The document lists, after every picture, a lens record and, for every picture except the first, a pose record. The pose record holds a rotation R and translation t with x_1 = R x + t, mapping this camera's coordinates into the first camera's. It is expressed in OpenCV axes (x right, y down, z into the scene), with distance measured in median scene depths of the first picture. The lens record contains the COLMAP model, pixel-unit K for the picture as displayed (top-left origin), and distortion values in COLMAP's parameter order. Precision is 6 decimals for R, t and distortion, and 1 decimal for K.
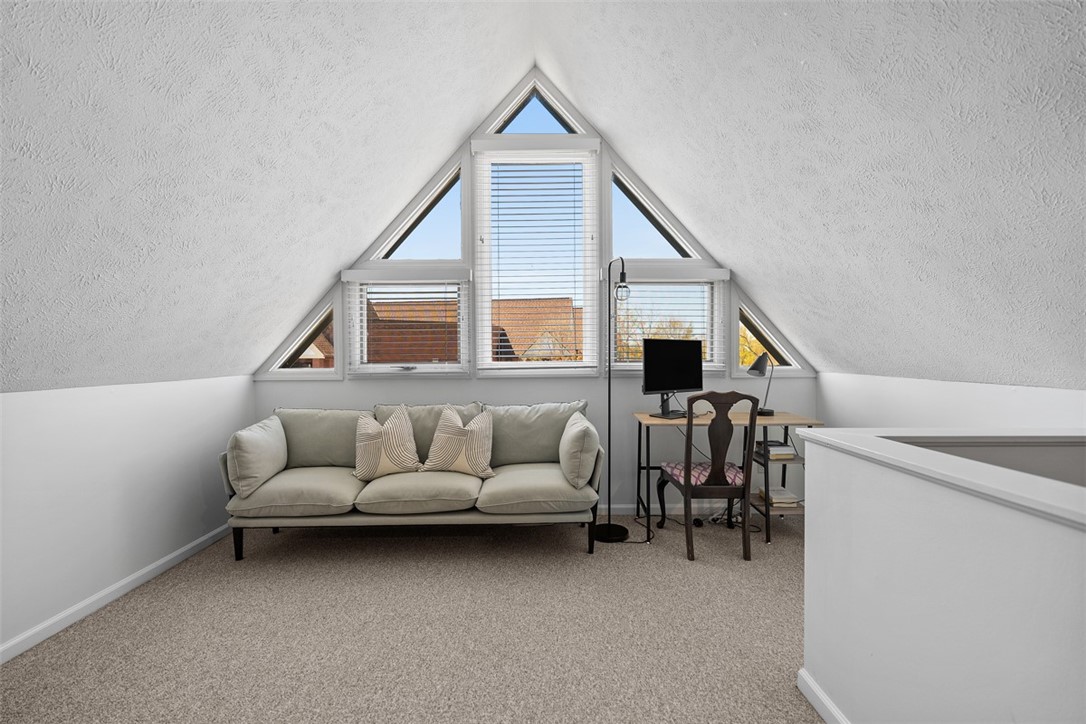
lens RADIAL K [[493.8, 0, 545.8], [0, 493.8, 357.8], [0, 0, 1]] dist [0.001469, 0.001011]
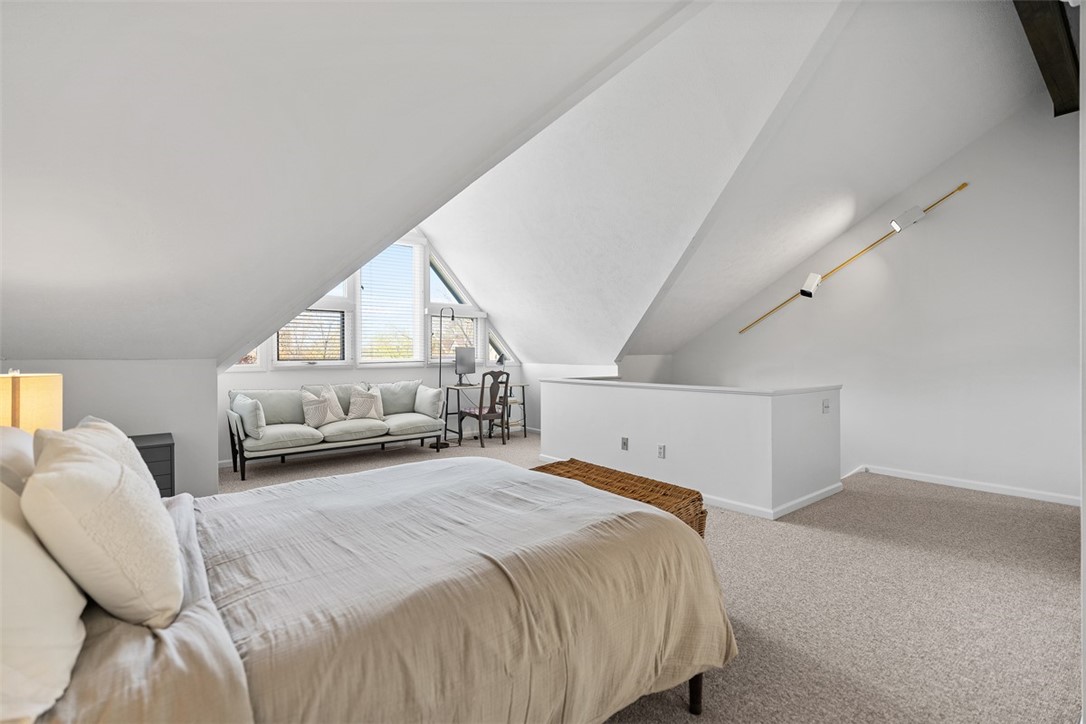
lens RADIAL K [[493.8, 0, 545.8], [0, 493.8, 357.8], [0, 0, 1]] dist [0.001469, 0.001011]
pose [[0.779835, -0.001862, 0.625982, -0.753163], [0.004303, 0.999988, -0.002387, 0.012121], [-0.625970, 0.004555, 0.779834, -0.779689]]
